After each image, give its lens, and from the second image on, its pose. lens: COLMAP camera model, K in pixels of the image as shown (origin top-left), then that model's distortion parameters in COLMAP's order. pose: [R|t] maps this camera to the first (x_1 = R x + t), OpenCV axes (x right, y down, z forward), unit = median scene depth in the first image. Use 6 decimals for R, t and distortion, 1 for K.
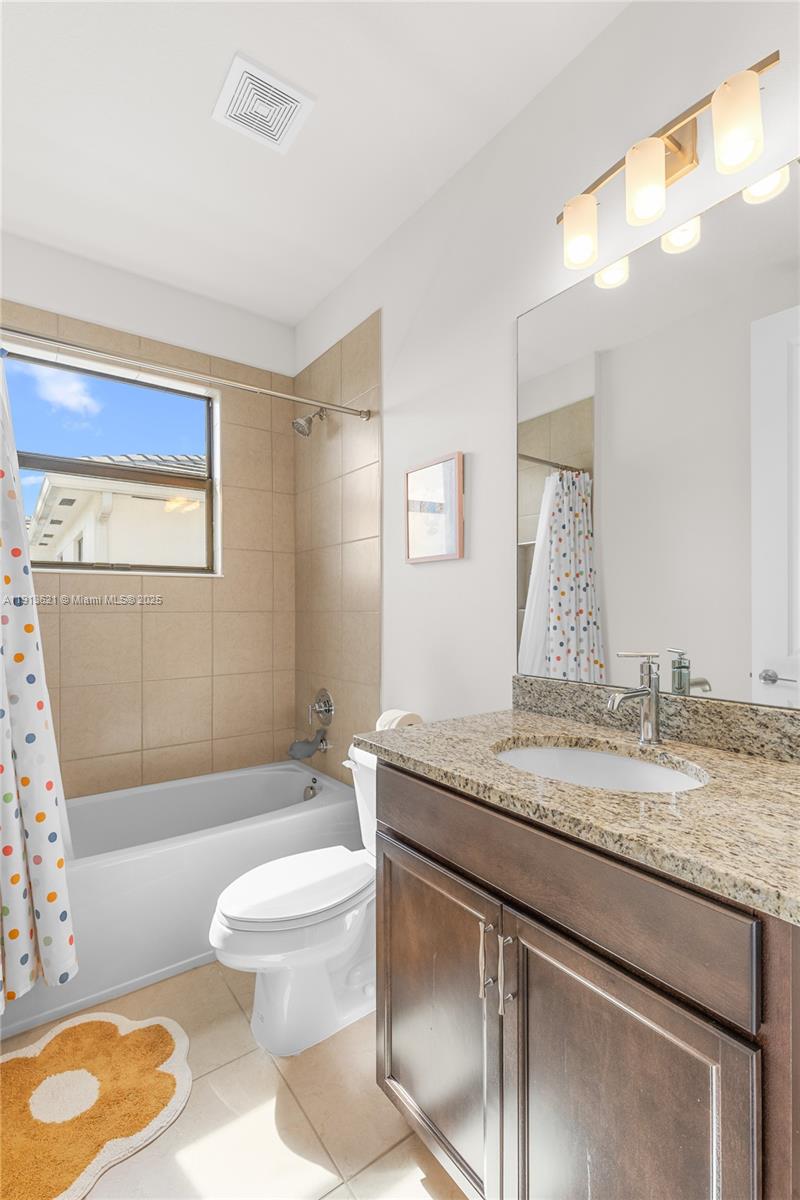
lens RADIAL K [[542.9, 0, 412.3], [0, 542.9, 602.8], [0, 0, 1]] dist [0.003062, 0.000283]
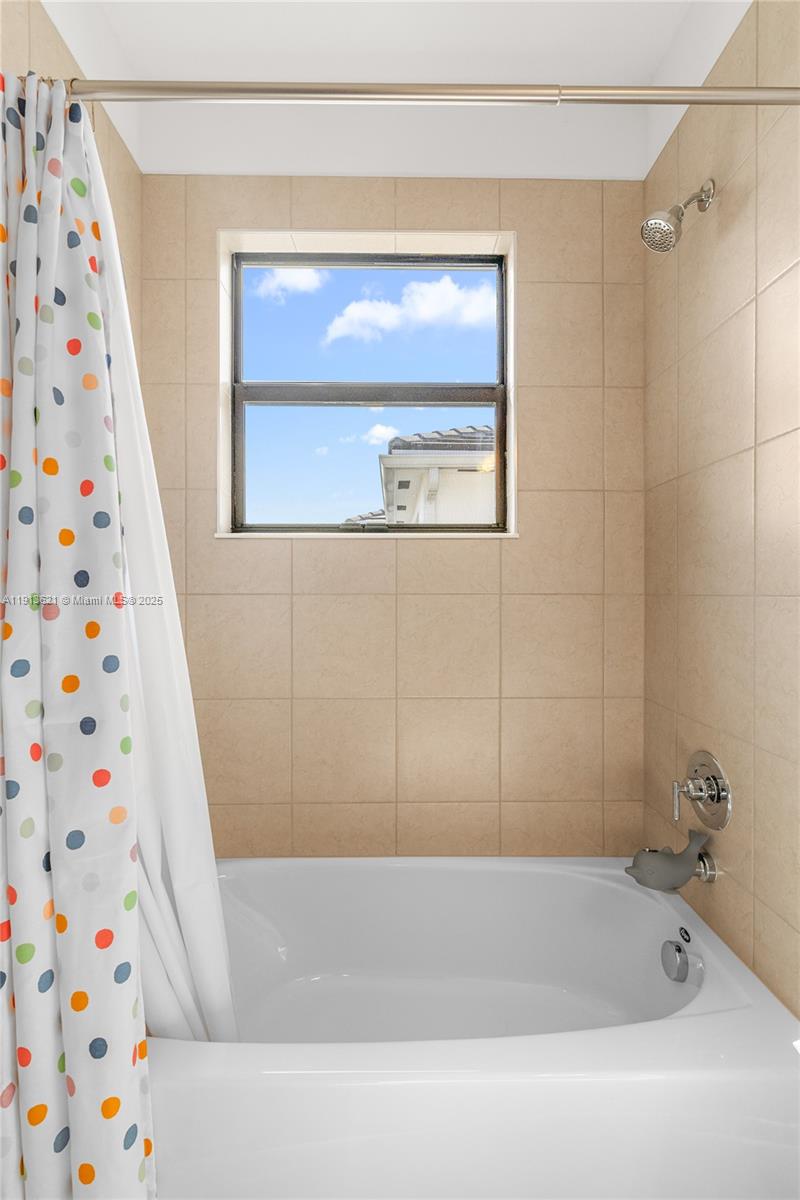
lens RADIAL K [[542.9, 0, 401.0], [0, 542.9, 593.7], [0, 0, 1]] dist [0.003062, 0.000283]
pose [[0.806371, 0.005311, -0.591386, -0.094553], [0.001215, 0.999943, 0.010637, 0.009569], [0.591408, -0.009296, 0.806319, 0.435342]]
